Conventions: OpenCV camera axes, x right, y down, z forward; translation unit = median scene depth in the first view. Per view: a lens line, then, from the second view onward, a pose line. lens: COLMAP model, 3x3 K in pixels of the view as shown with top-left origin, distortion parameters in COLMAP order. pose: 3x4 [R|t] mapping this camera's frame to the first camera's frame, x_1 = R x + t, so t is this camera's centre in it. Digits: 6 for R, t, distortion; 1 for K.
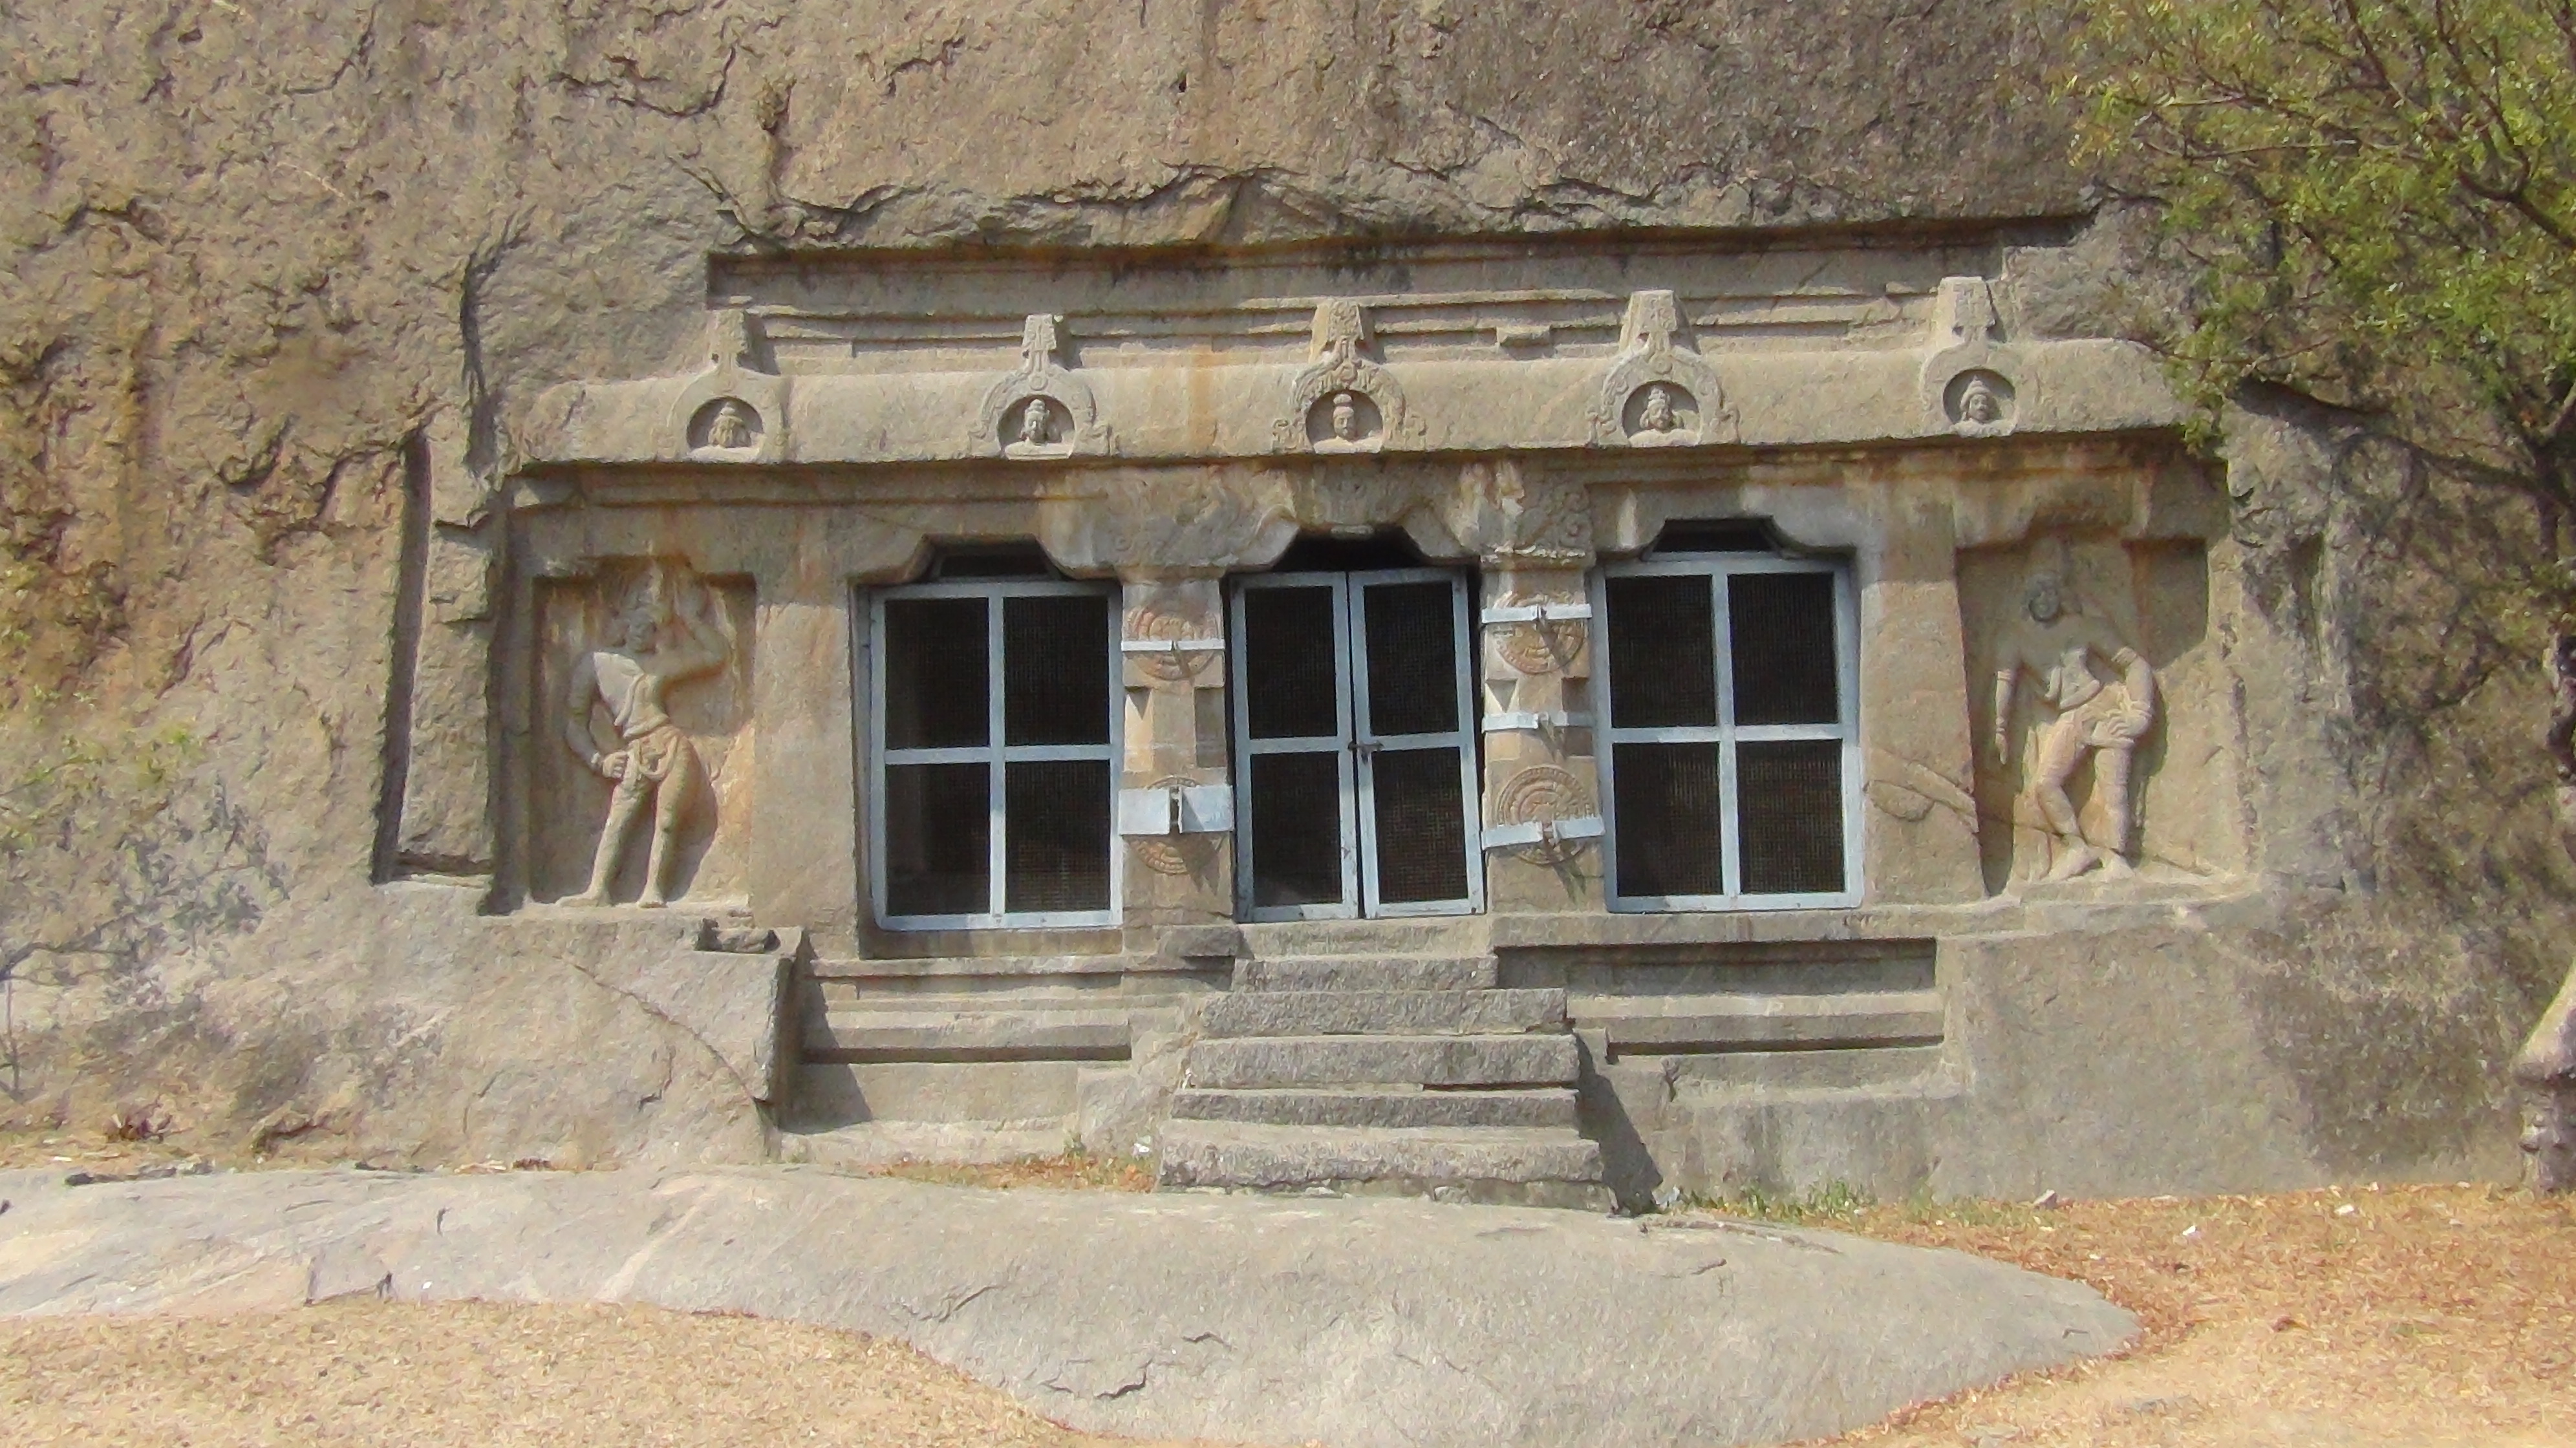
lens RADIAL K [[2358.4, 0, 1270.3], [0, 2358.4, 750.5], [0, 0, 1]] dist [0.015288, -0.013879]
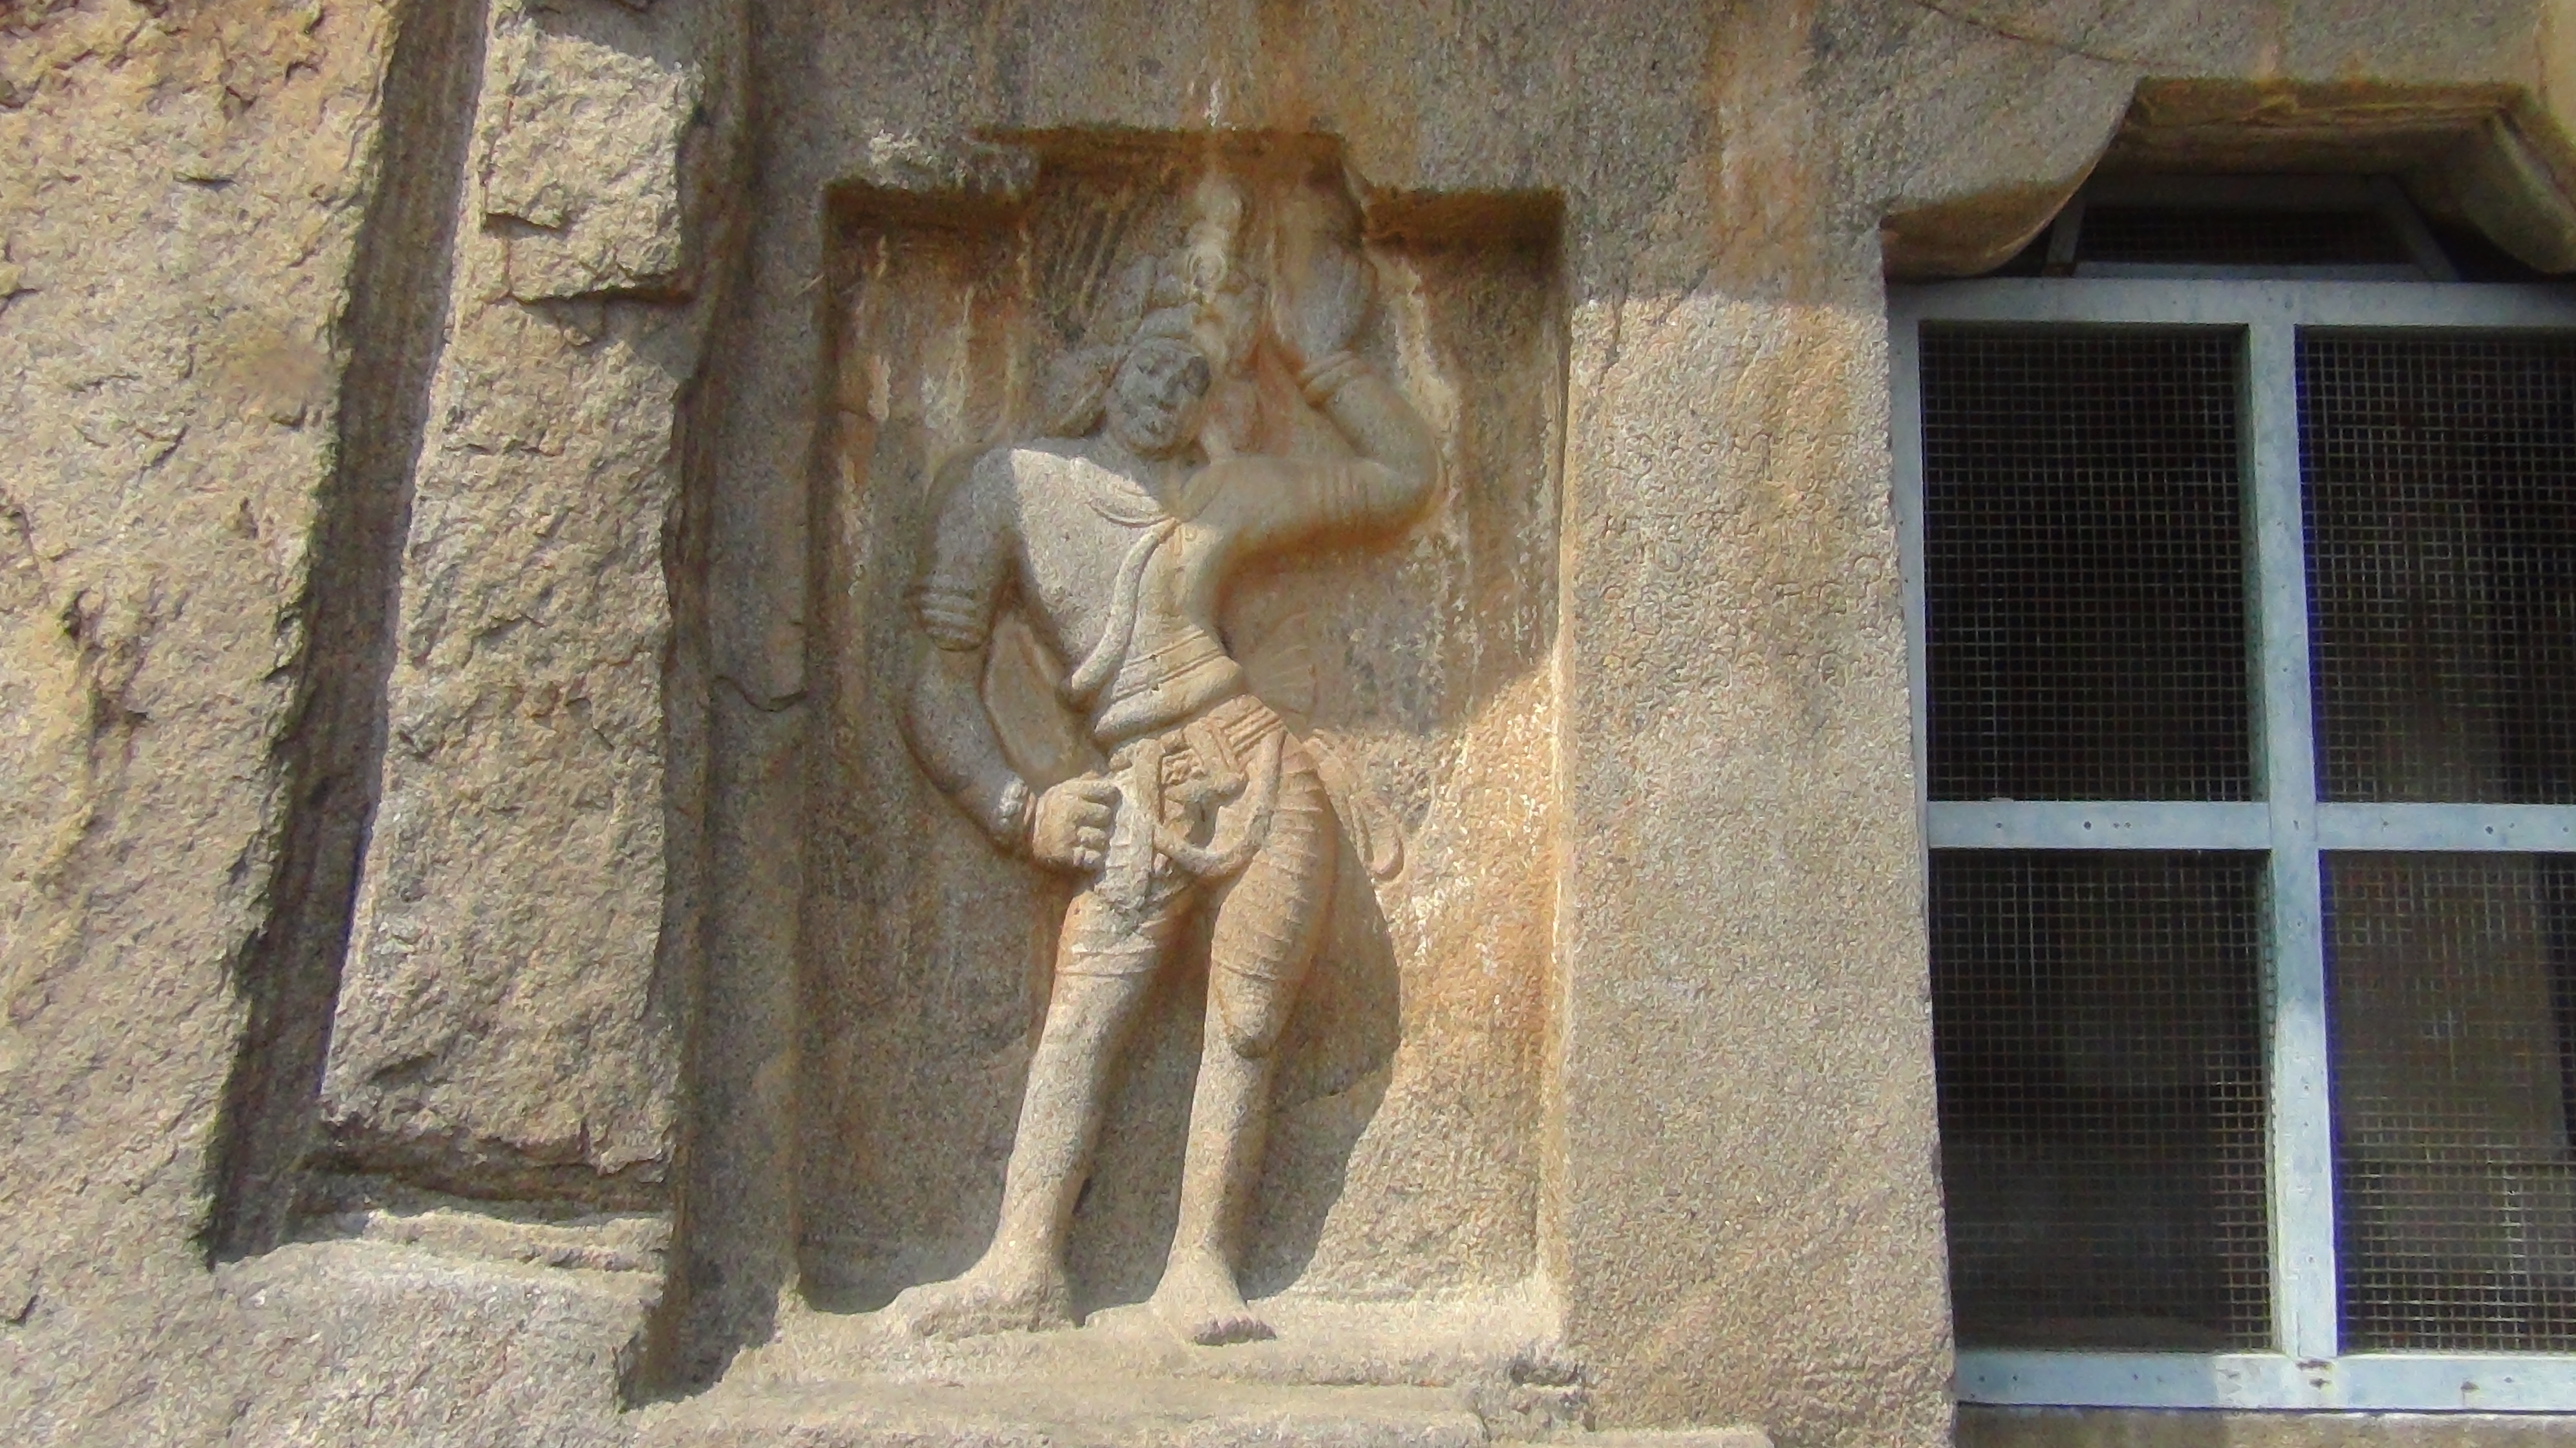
lens RADIAL K [[2358.4, 0, 1265.3], [0, 2358.4, 734.0], [0, 0, 1]] dist [0.015288, -0.013879]
pose [[0.999451, 0.032087, -0.008307, -0.254955], [-0.032401, 0.998638, -0.040897, 0.006674], [0.006983, 0.041143, 0.999129, 0.712926]]
